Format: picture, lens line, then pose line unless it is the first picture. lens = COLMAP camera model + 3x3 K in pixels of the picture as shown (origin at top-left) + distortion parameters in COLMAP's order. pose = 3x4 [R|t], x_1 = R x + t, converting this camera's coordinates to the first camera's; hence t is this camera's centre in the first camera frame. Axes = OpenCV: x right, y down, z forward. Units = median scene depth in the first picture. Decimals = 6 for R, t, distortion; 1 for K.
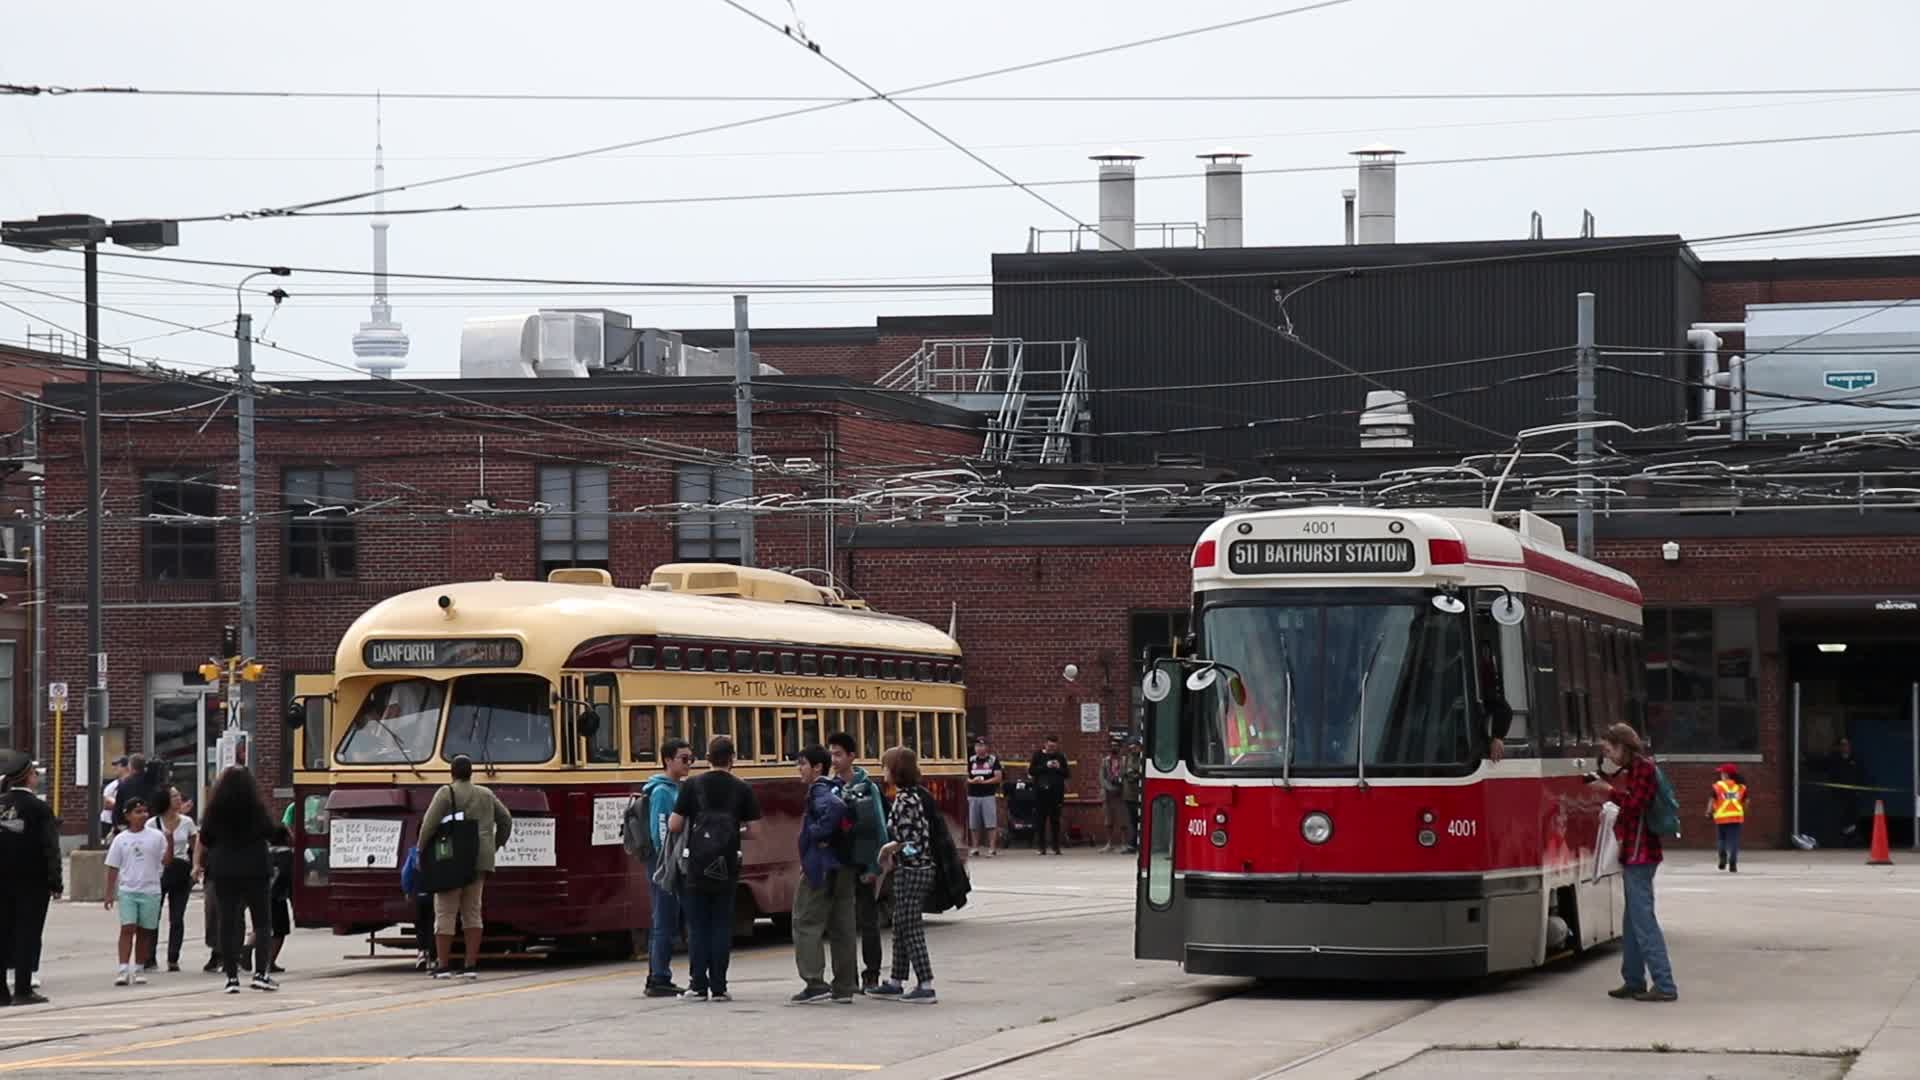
lens RADIAL K [[5444.4, 0, 961.8], [0, 5444.4, 543.4], [0, 0, 1]] dist [0.419885, 0.000000]
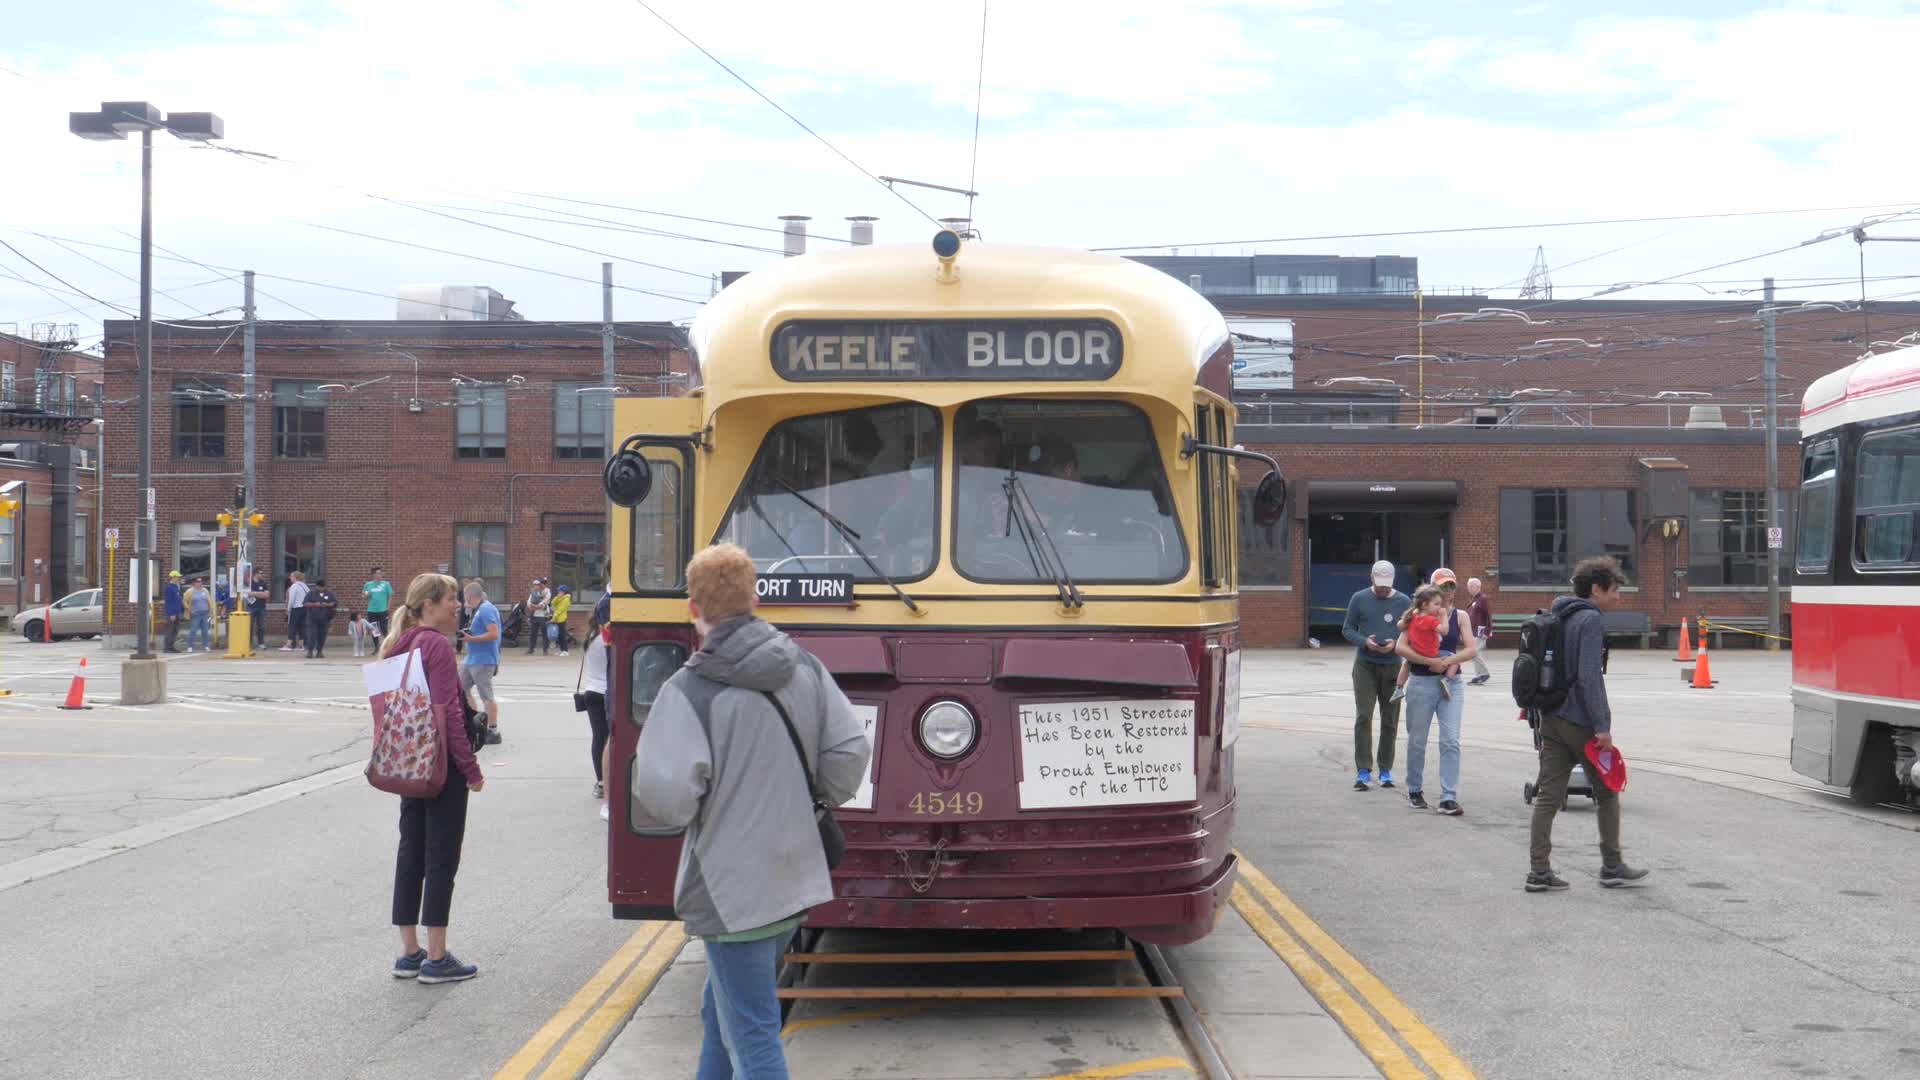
lens RADIAL K [[2259.0, 0, 956.0], [0, 2259.0, 501.5], [0, 0, 1]] dist [-0.023517, 0.000000]
pose [[0.980812, 0.013839, 0.194463, -0.066724], [-0.013968, 0.999902, -0.000705, 0.016833], [-0.194454, -0.002025, 0.980910, 0.407463]]
